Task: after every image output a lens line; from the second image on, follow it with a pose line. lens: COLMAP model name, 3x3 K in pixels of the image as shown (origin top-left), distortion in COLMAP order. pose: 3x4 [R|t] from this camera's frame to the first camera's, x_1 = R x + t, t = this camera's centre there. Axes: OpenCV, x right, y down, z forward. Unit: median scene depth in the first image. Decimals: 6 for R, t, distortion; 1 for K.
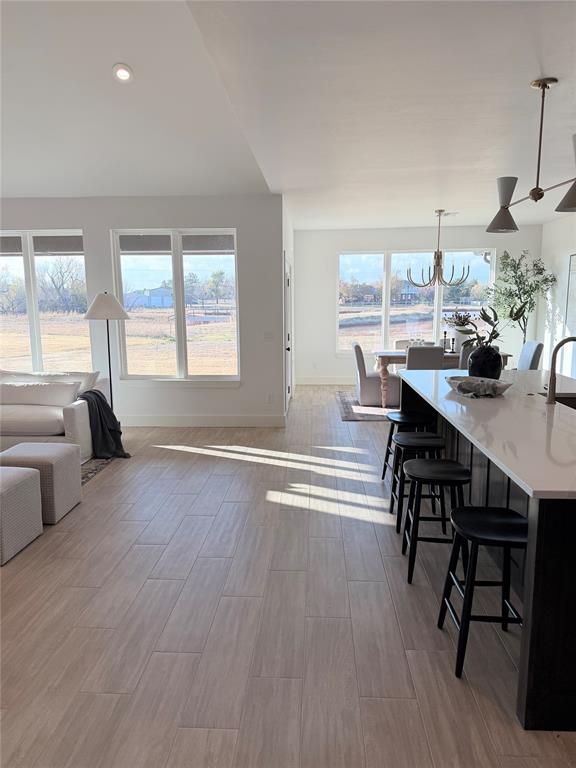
lens RADIAL K [[538.8, 0, 281.6], [0, 538.8, 382.6], [0, 0, 1]] dist [0.064926, -0.079485]
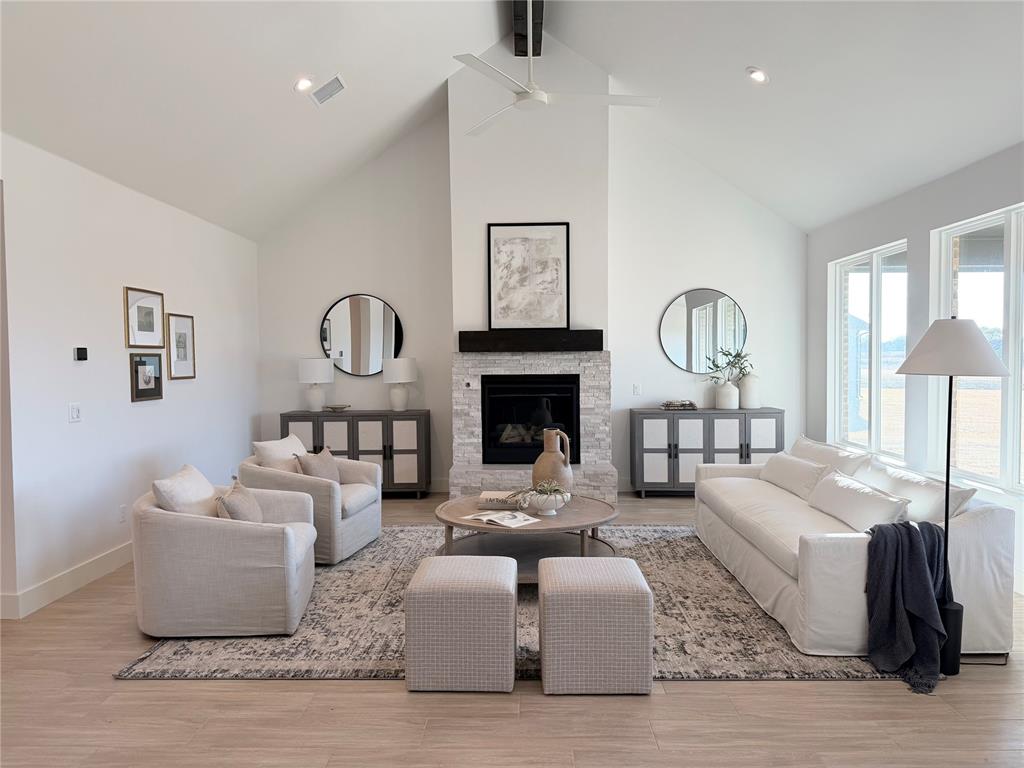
lens RADIAL K [[718.5, 0, 515.1], [0, 718.5, 384.1], [0, 0, 1]] dist [0.064926, -0.079485]
pose [[0.037698, 0.045998, -0.998230, 0.298879], [-0.142742, 0.988944, 0.040180, -0.090380], [0.989042, 0.140975, 0.043847, 0.666562]]
